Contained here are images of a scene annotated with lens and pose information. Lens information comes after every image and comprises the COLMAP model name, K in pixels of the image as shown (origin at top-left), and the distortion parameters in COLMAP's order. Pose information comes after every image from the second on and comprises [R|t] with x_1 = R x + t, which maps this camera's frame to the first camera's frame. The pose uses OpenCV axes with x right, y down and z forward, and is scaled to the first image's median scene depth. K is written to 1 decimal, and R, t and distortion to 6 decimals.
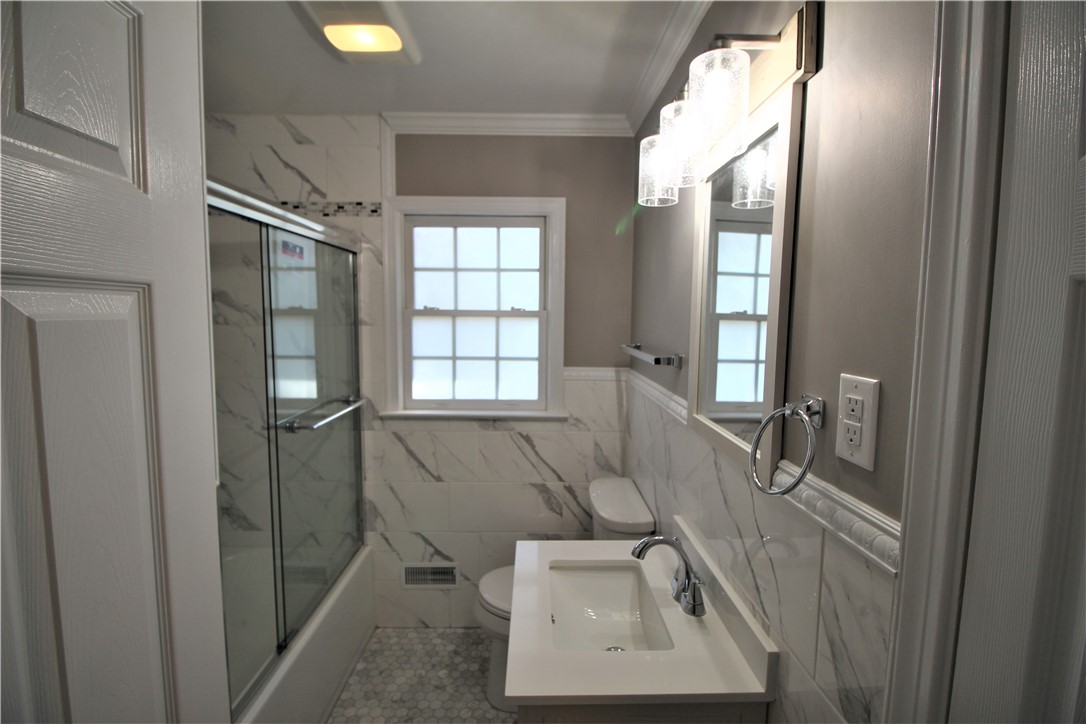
lens RADIAL K [[503.0, 0, 542.0], [0, 503.0, 356.4], [0, 0, 1]] dist [0.000693, -0.013869]
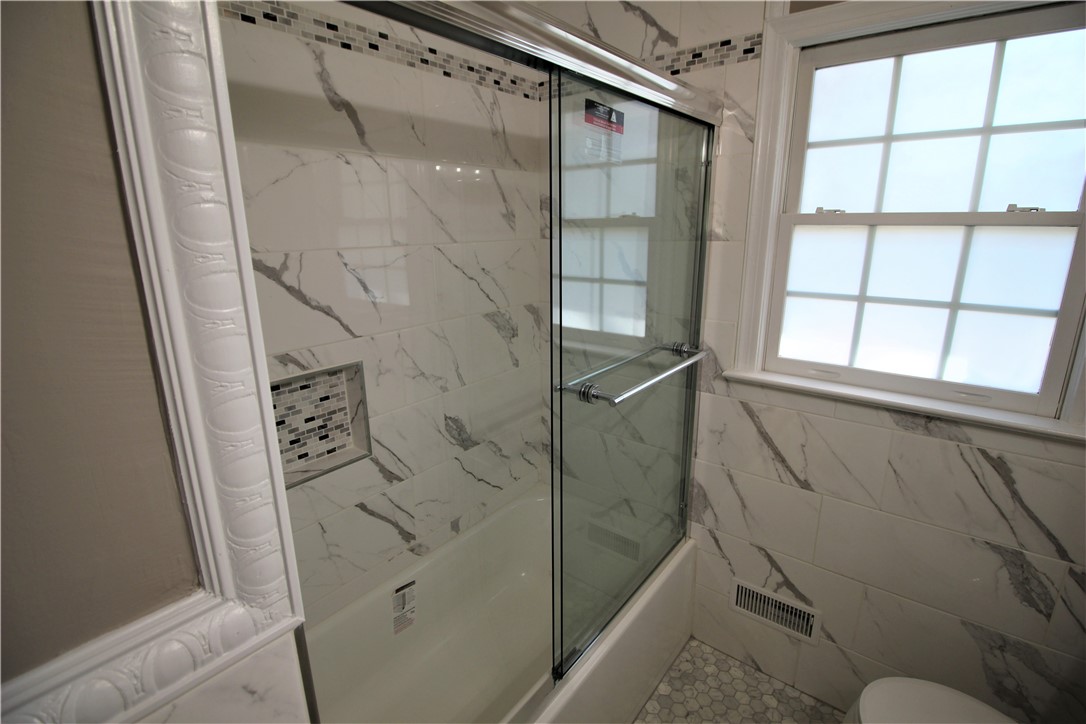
lens RADIAL K [[503.0, 0, 542.0], [0, 503.0, 356.4], [0, 0, 1]] dist [0.000693, -0.013869]
pose [[0.772057, 0.144881, -0.618819, -0.092114], [-0.038980, 0.982632, 0.181426, -0.021890], [0.634356, -0.115950, 0.764295, 0.315060]]
